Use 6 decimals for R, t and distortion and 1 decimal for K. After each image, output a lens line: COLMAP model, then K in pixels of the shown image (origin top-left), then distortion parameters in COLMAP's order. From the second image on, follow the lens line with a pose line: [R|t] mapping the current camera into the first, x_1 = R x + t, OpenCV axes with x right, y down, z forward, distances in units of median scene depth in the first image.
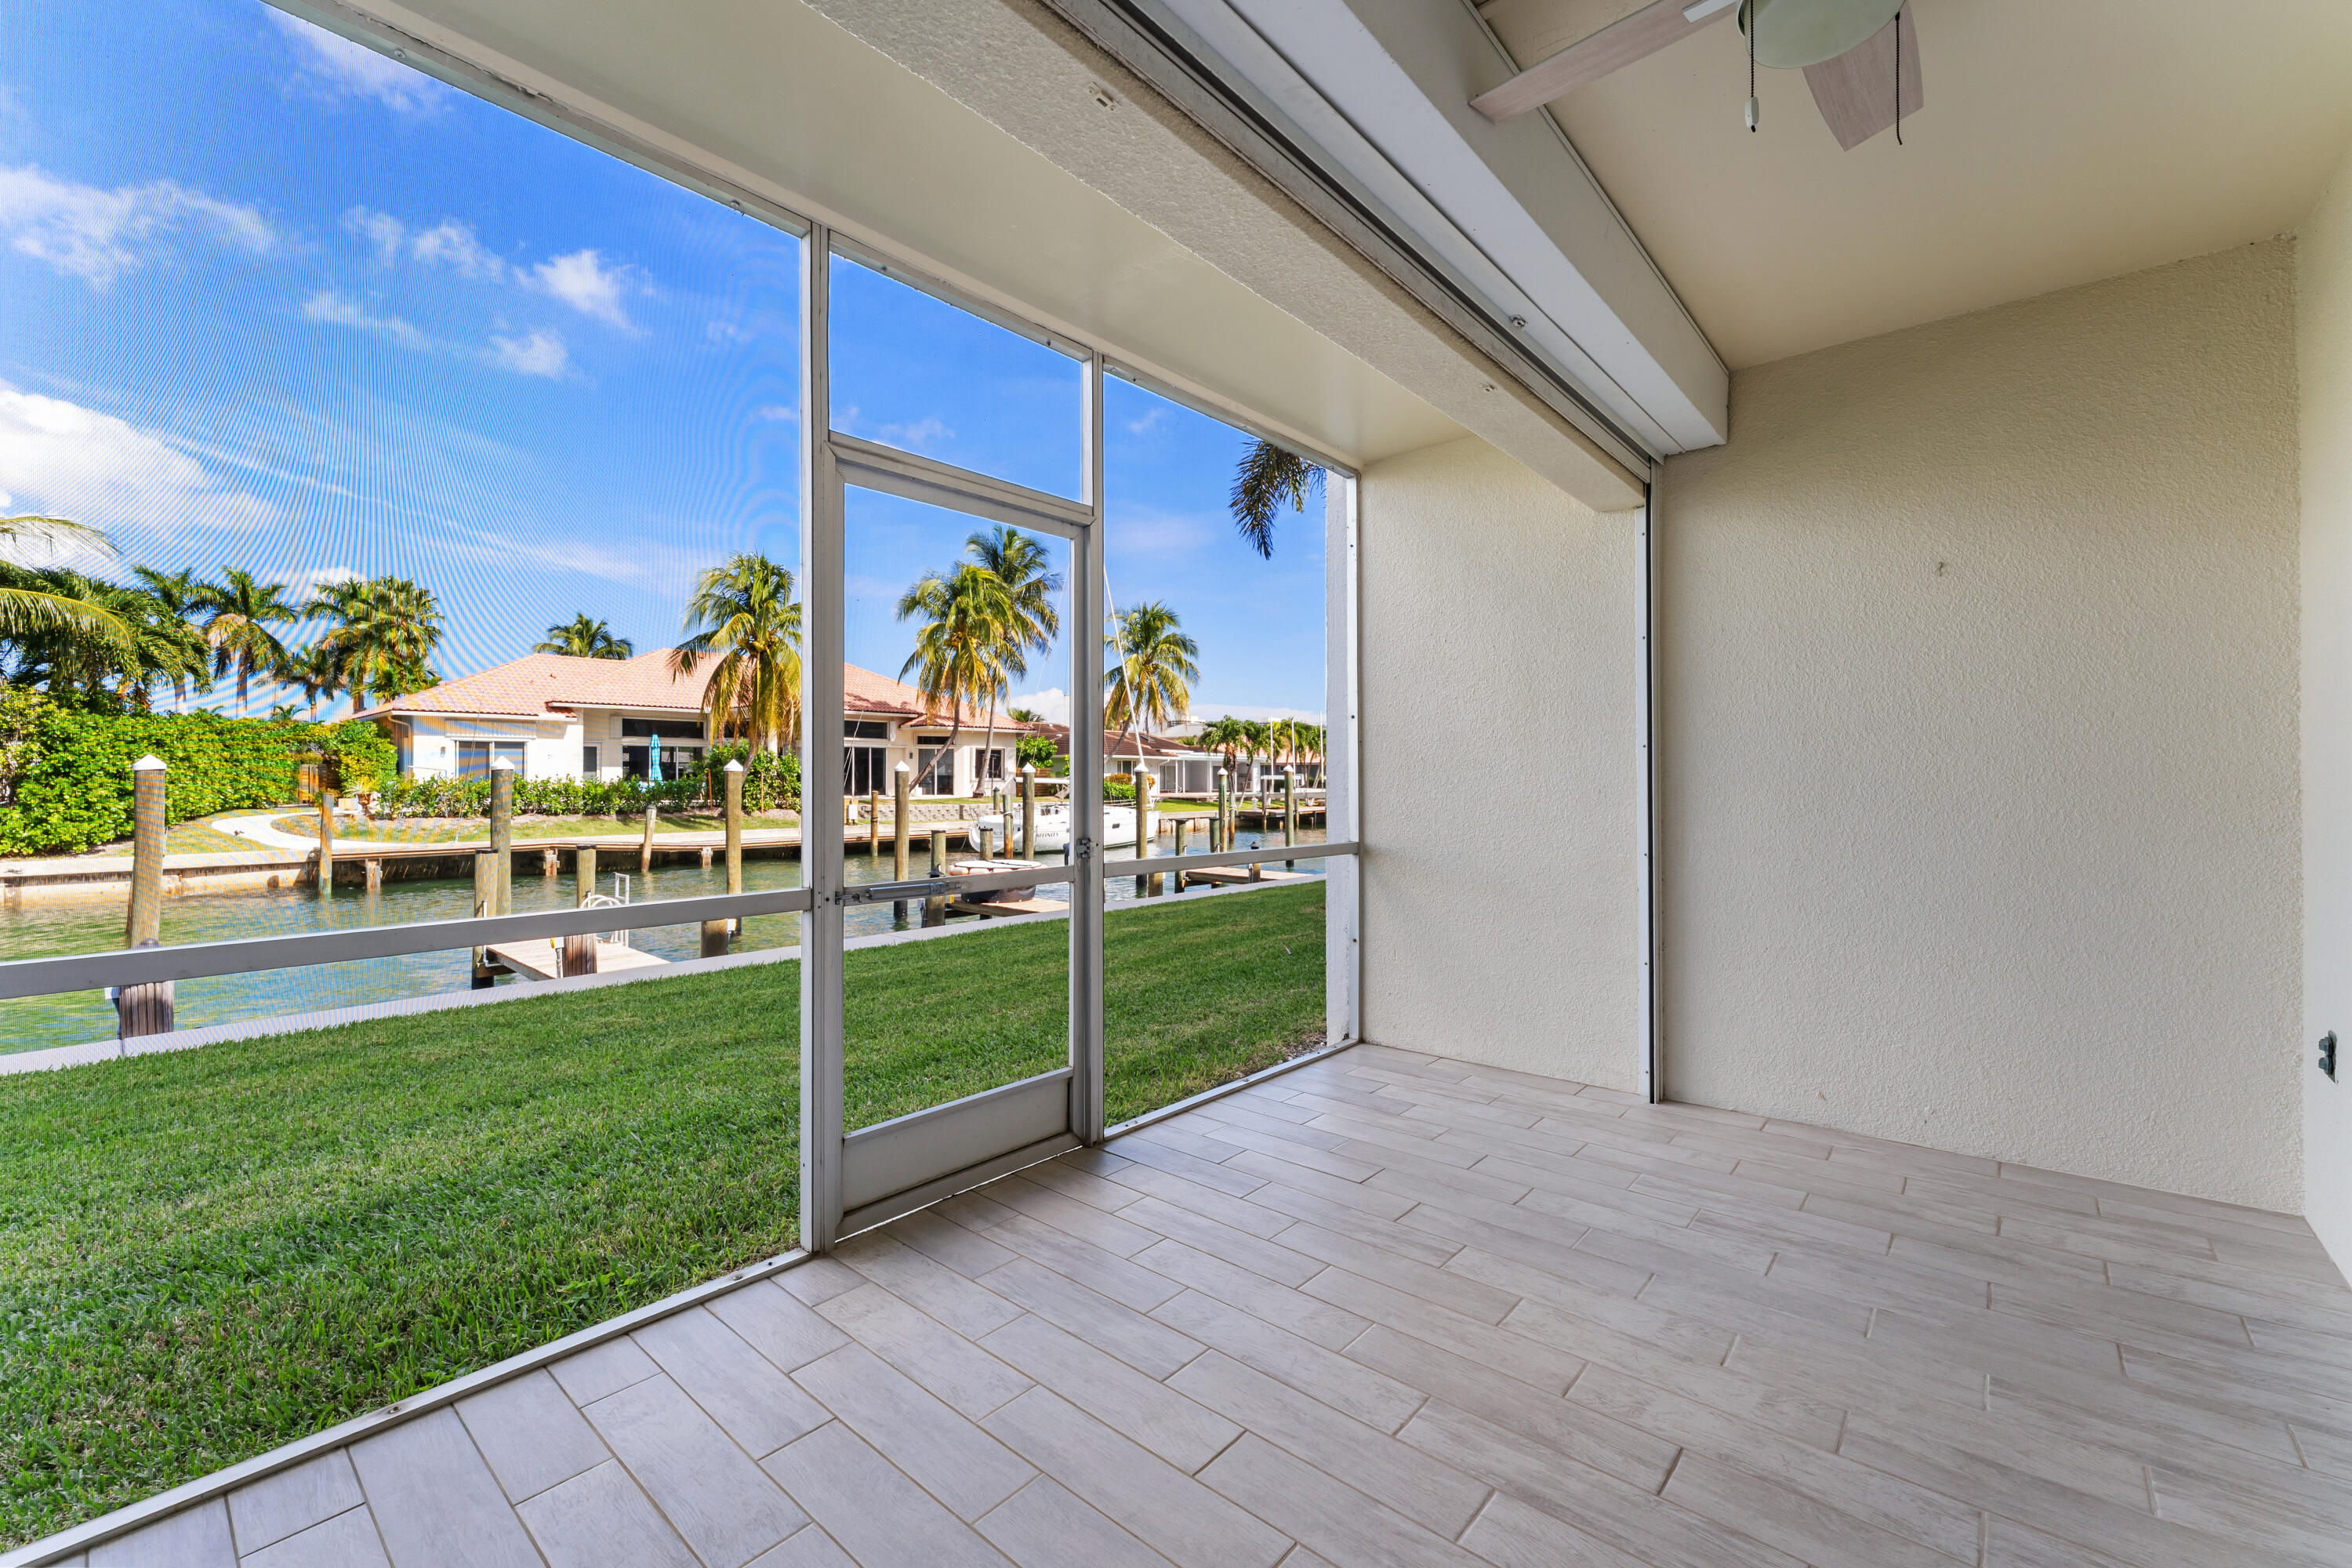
lens RADIAL K [[944.0, 0, 1176.0], [0, 944.0, 784.0], [0, 0, 1]] dist [-0.002285, -0.000715]
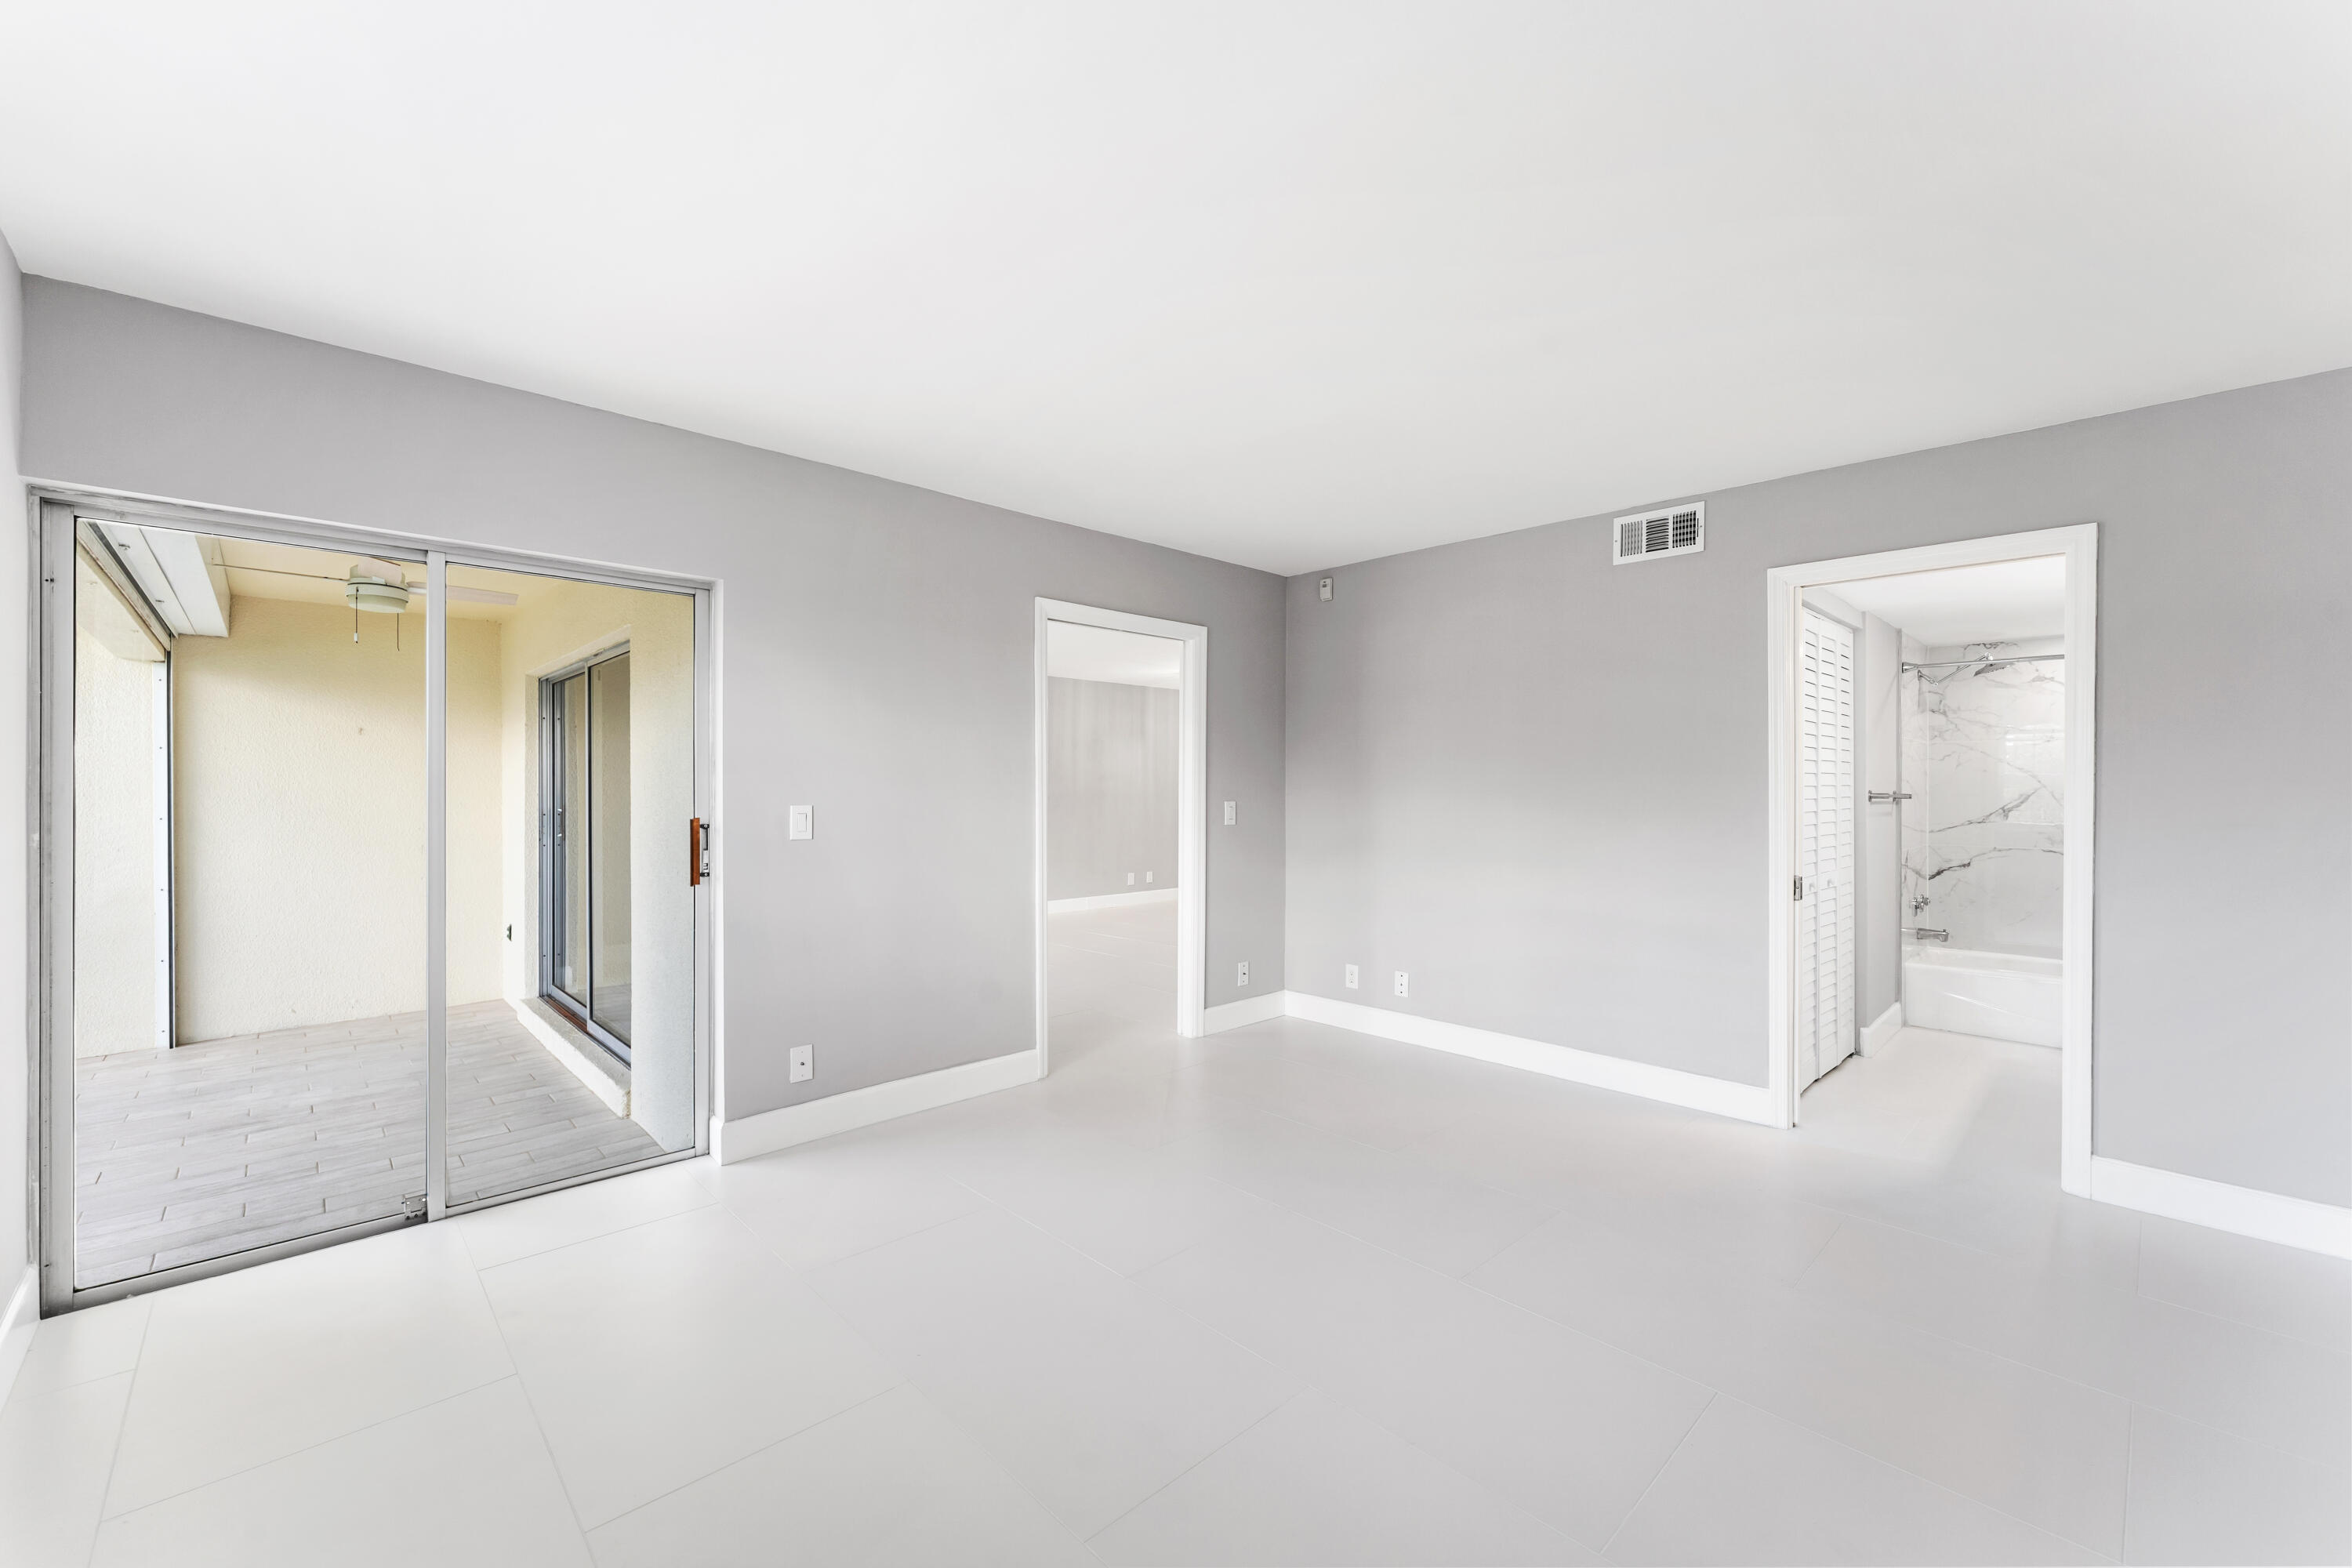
lens RADIAL K [[944.0, 0, 1176.0], [0, 944.0, 784.0], [0, 0, 1]] dist [-0.002285, -0.000715]
pose [[0.083145, -0.003508, 0.996531, -0.943112], [-0.001093, 0.999993, 0.003612, -0.107591], [-0.996537, -0.001390, 0.083140, -0.815304]]
